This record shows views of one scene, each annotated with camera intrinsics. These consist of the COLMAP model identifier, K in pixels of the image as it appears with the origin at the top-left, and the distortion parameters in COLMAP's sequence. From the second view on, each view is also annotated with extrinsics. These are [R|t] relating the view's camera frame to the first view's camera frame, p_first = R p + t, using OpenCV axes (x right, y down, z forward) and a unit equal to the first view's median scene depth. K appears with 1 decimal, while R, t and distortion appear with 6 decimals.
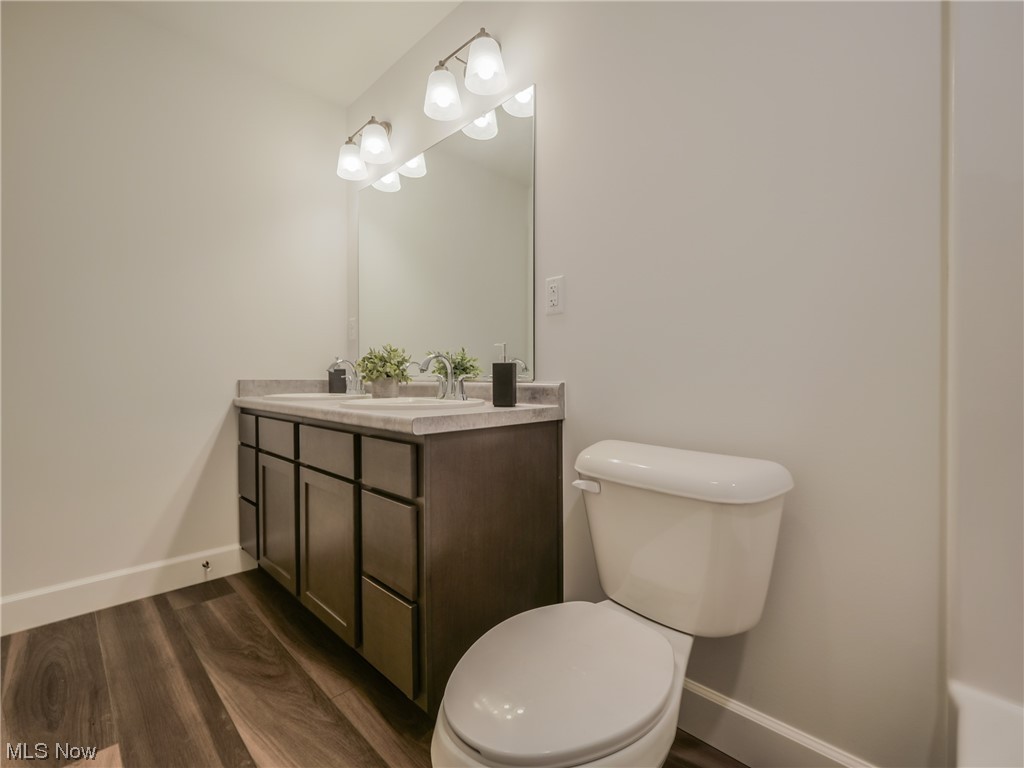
lens RADIAL K [[449.5, 0, 505.3], [0, 449.5, 380.4], [0, 0, 1]] dist [-0.008264, 0.001009]
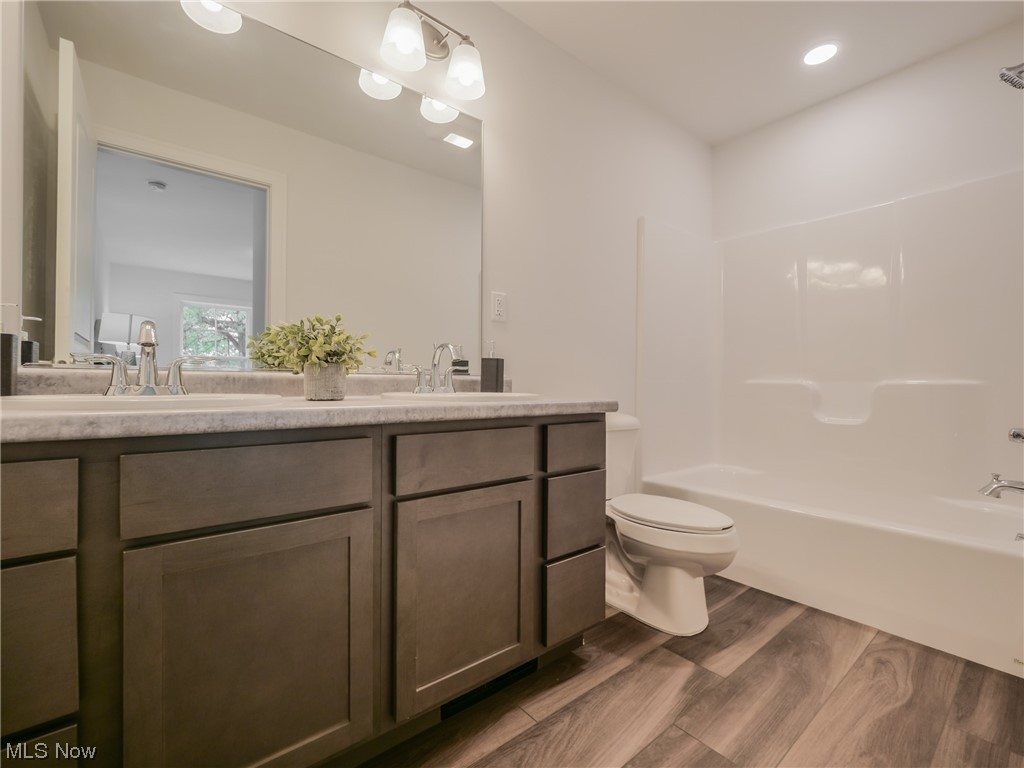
lens RADIAL K [[449.5, 0, 510.4], [0, 449.5, 379.0], [0, 0, 1]] dist [-0.008264, 0.001009]
pose [[0.122980, 0.010513, 0.992353, -1.223169], [0.011602, 0.999860, -0.012031, 0.030110], [-0.992341, 0.012993, 0.122841, 0.880409]]
